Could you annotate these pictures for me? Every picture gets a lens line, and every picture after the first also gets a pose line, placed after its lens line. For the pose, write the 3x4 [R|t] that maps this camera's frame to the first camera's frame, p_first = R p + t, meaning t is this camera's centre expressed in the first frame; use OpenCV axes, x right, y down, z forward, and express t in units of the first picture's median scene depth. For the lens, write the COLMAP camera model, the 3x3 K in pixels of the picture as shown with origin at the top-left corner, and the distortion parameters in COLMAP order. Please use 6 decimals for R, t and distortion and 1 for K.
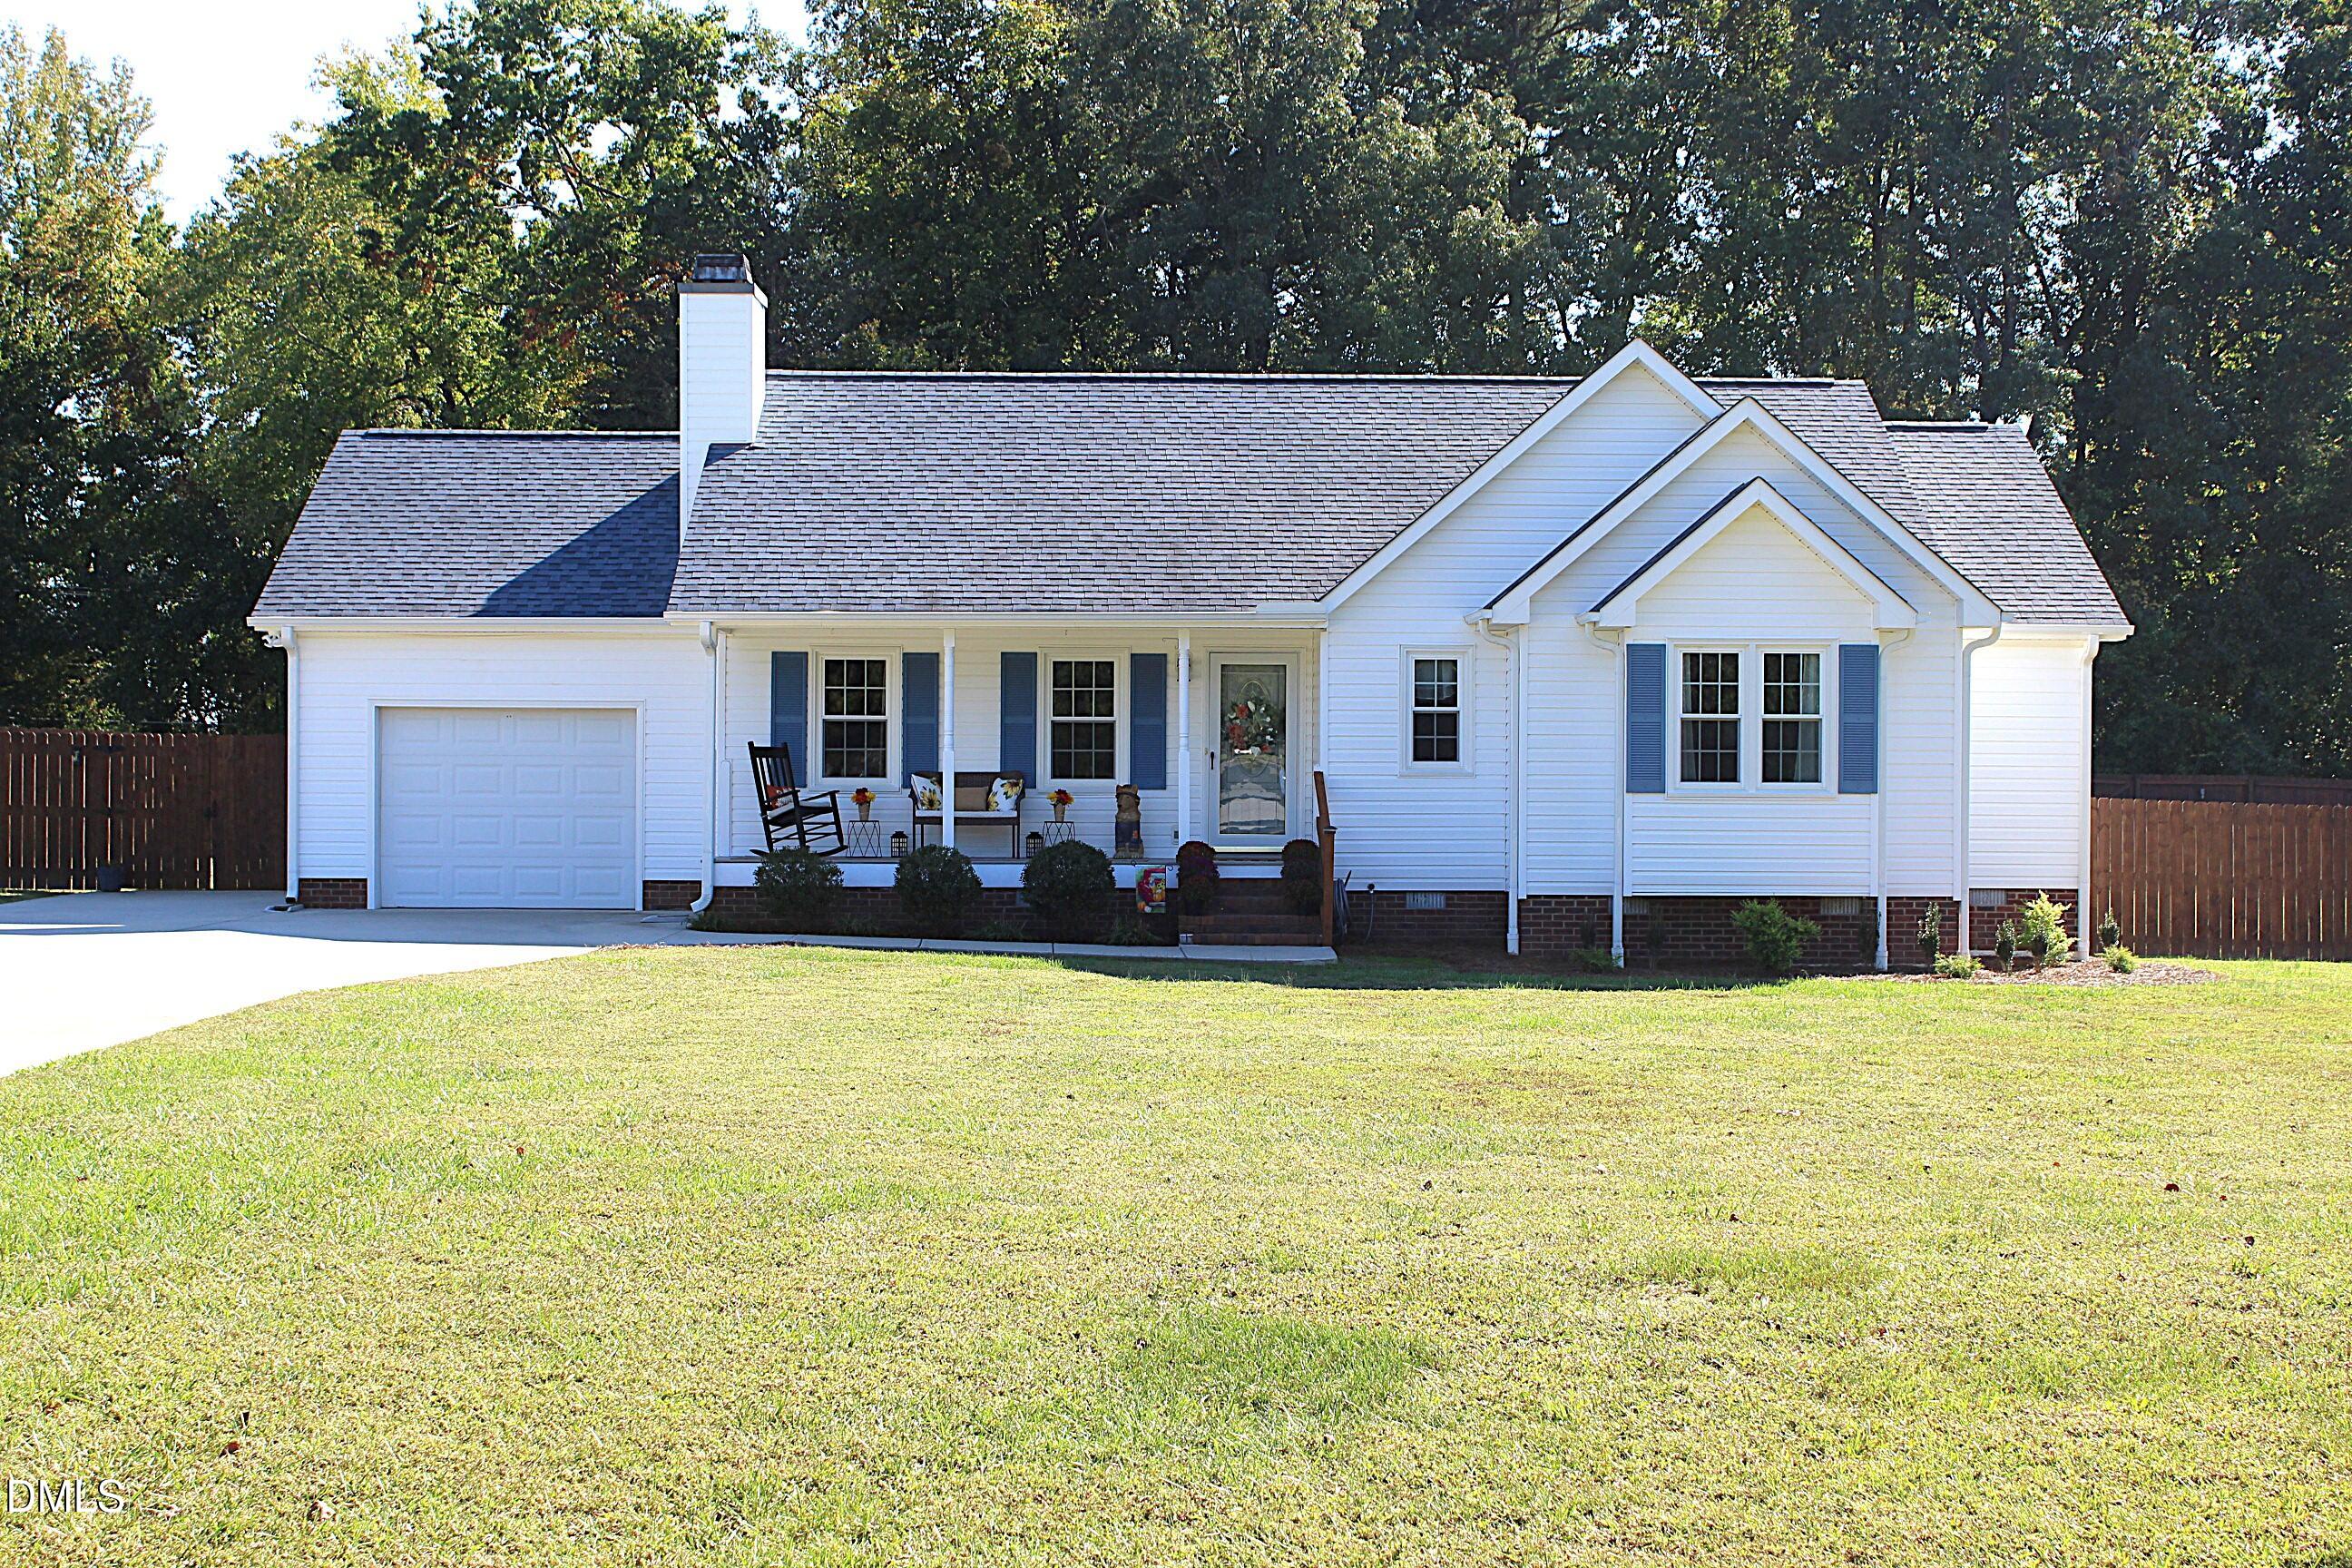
lens RADIAL K [[3295.1, 0, 1176.0], [0, 3295.1, 784.0], [0, 0, 1]] dist [-0.023657, 0.012836]
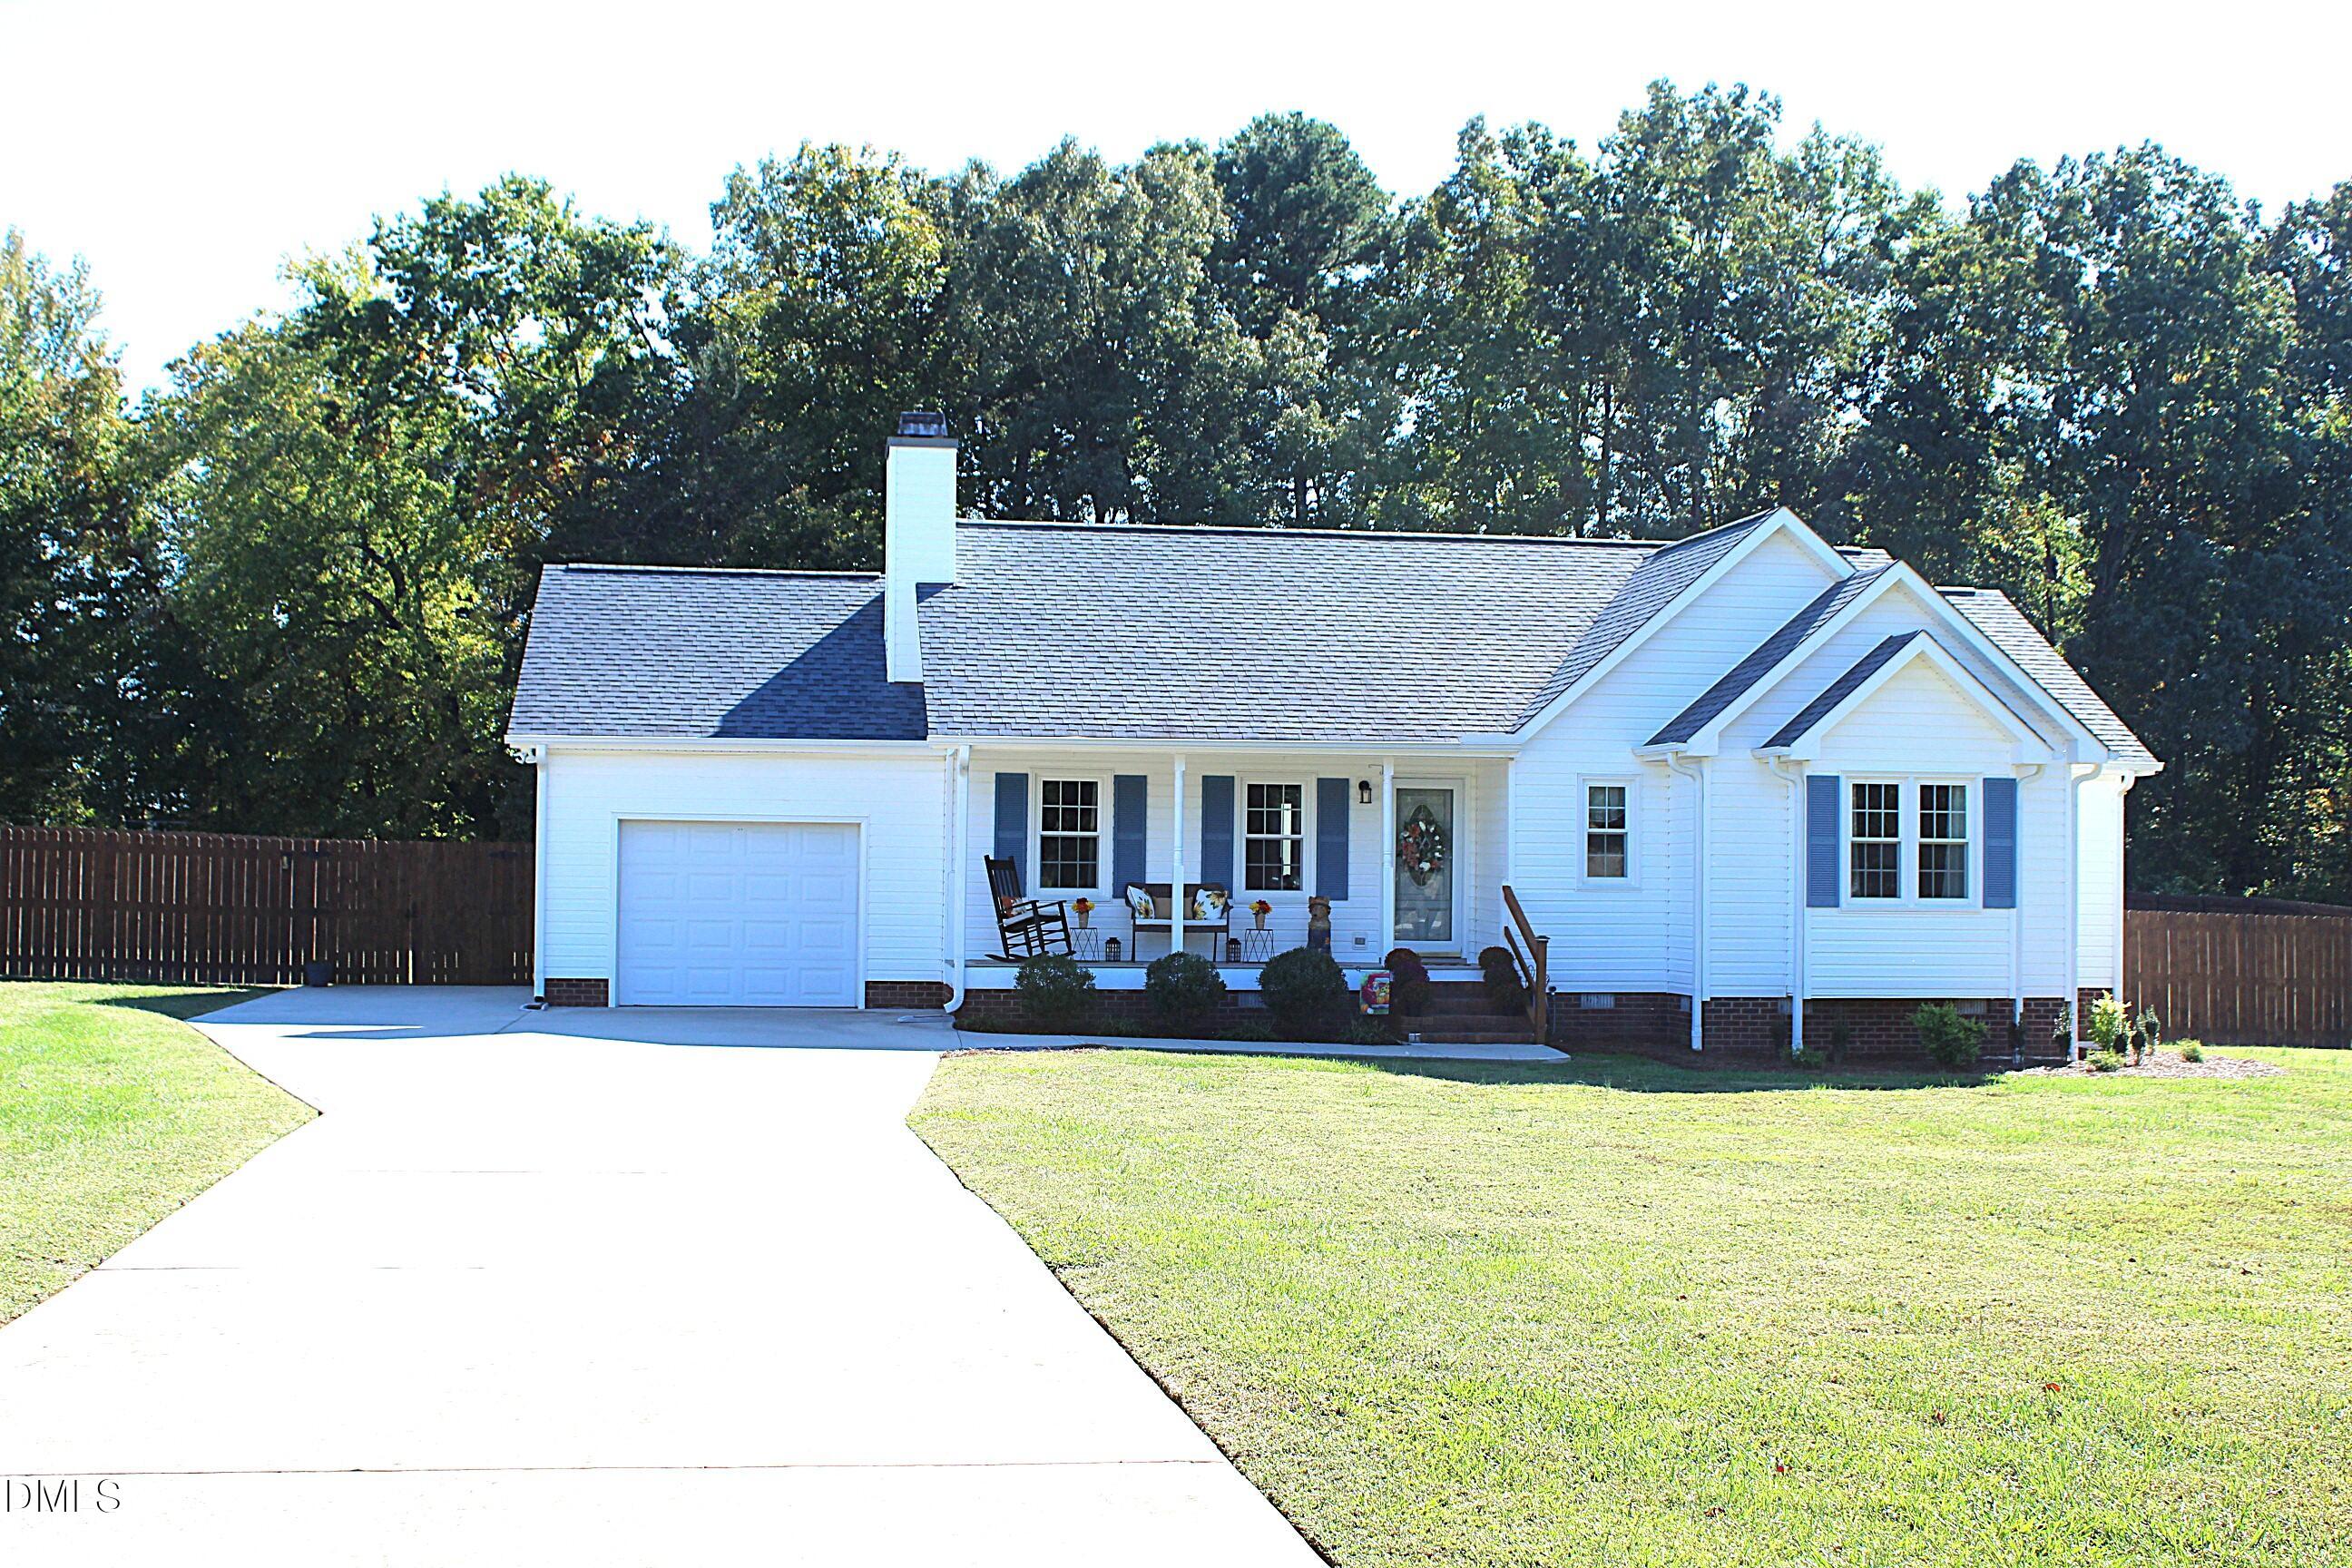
lens RADIAL K [[2623.0, 0, 1176.0], [0, 2623.0, 784.0], [0, 0, 1]] dist [-0.073732, 0.019981]
pose [[0.991421, 0.010163, 0.130308, -0.176509], [-0.005775, 0.999405, -0.034011, -0.007084], [-0.130576, 0.032967, 0.990890, 0.128268]]
